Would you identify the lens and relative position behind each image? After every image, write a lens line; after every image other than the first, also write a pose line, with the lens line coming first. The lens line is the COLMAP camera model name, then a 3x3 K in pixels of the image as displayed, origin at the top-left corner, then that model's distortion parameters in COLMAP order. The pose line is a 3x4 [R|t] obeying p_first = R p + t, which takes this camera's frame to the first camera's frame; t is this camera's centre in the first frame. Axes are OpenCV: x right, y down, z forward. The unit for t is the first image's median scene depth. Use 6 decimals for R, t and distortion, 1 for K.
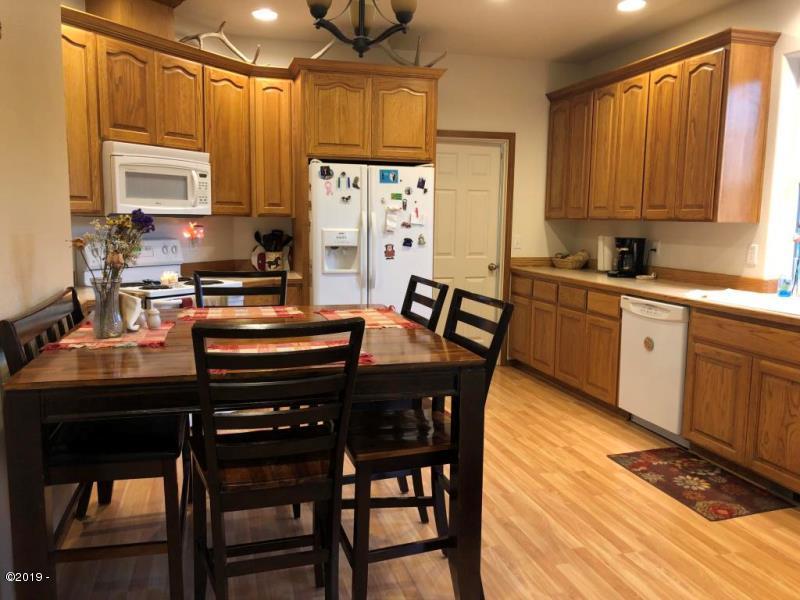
lens RADIAL K [[651.6, 0, 400.0], [0, 651.6, 300.0], [0, 0, 1]] dist [0.076084, -0.088929]
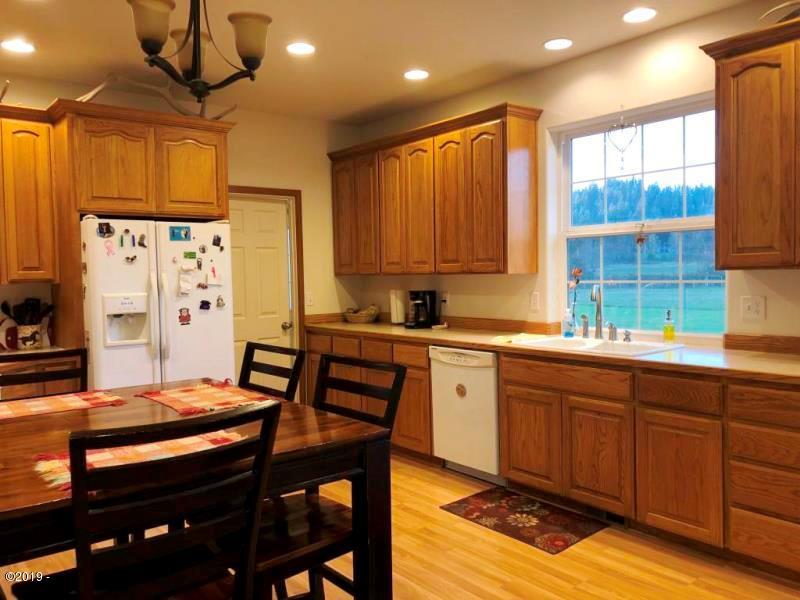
lens RADIAL K [[651.6, 0, 400.0], [0, 651.6, 300.0], [0, 0, 1]] dist [0.076084, -0.088929]
pose [[0.921602, -0.047714, 0.385191, -0.092630], [0.080136, 0.994424, -0.068553, -0.011654], [-0.379773, 0.094046, 0.920287, 0.057928]]
